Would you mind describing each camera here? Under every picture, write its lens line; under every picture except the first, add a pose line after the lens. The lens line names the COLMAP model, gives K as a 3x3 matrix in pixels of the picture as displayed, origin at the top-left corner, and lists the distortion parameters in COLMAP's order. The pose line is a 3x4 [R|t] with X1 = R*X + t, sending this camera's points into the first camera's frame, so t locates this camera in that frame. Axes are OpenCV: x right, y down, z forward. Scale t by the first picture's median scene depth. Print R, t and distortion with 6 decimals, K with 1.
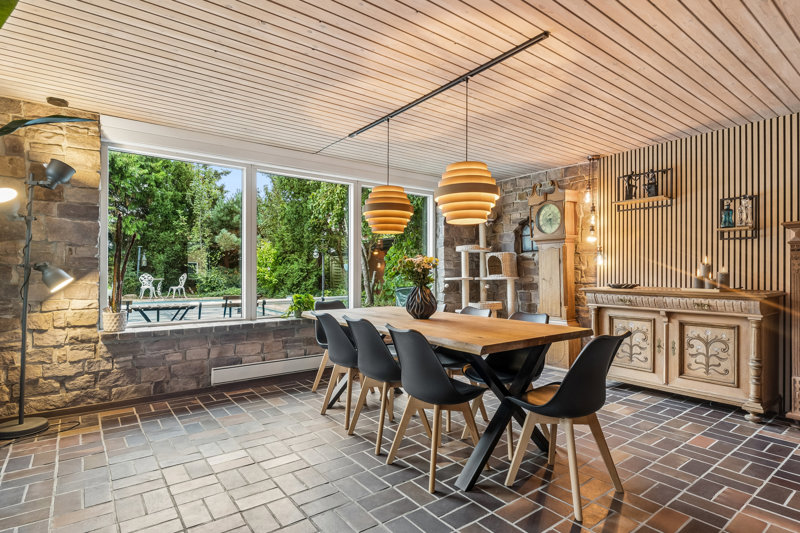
lens RADIAL K [[421.1, 0, 400.8], [0, 421.1, 270.6], [0, 0, 1]] dist [0.004795, 0.000358]
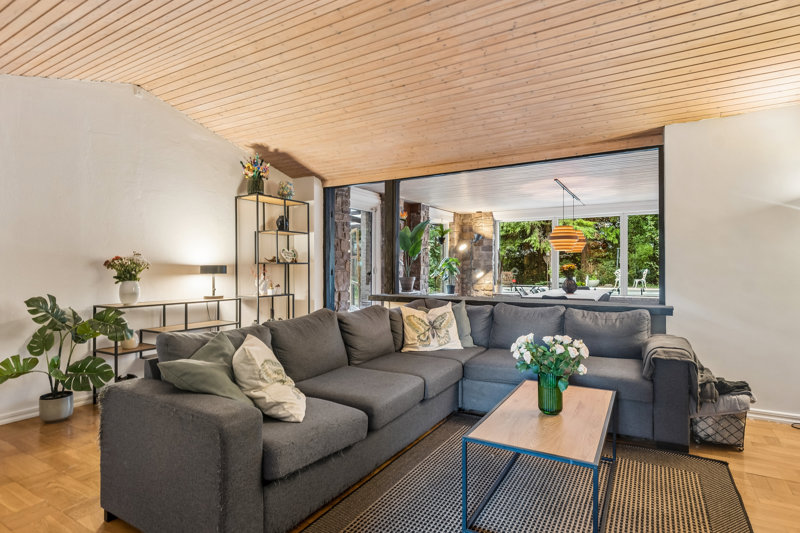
lens RADIAL K [[421.1, 0, 399.9], [0, 421.1, 268.8], [0, 0, 1]] dist [0.004795, 0.000358]
pose [[0.376197, 0.001259, -0.926539, 0.983558], [0.008709, 0.999950, 0.004895, -0.016410], [0.926499, -0.009910, 0.376168, -0.353426]]
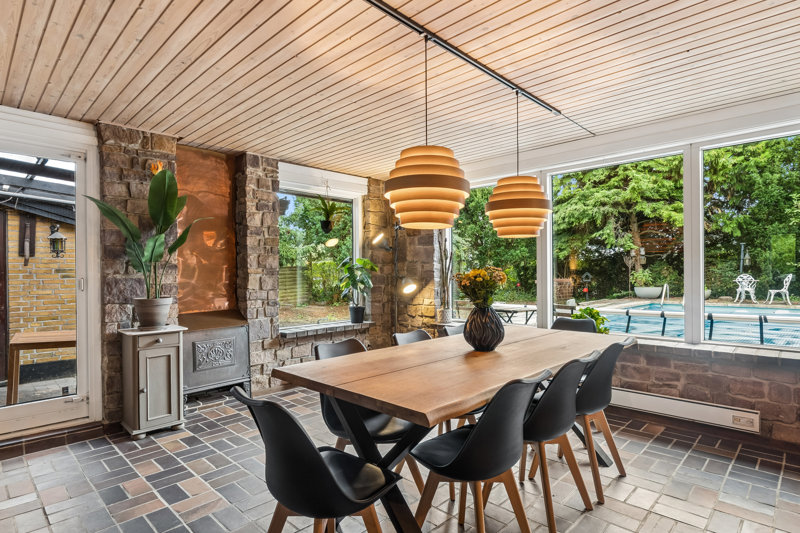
lens RADIAL K [[427.5, 0, 403.1], [0, 427.5, 269.0], [0, 0, 1]] dist [0.000793, 0.000869]
pose [[0.161049, -0.009894, -0.986897, 0.456985], [0.013669, 0.999876, -0.007793, -0.016512], [0.986852, -0.012235, 0.161164, 0.418886]]
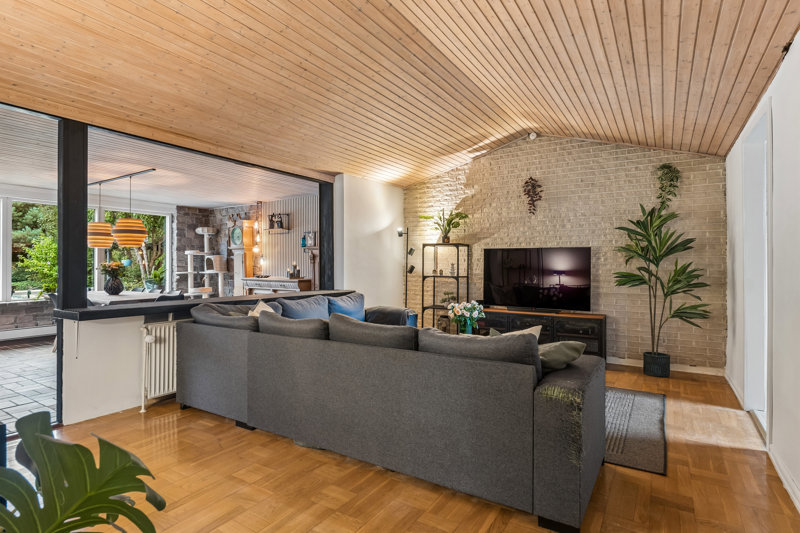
lens RADIAL K [[421.1, 0, 399.5], [0, 421.1, 263.9], [0, 0, 1]] dist [0.004795, 0.000358]
pose [[0.937418, 0.002052, 0.348201, 0.337065], [-0.002954, 0.999994, 0.002061, -0.017681], [-0.348195, -0.002960, 0.937418, -0.697011]]
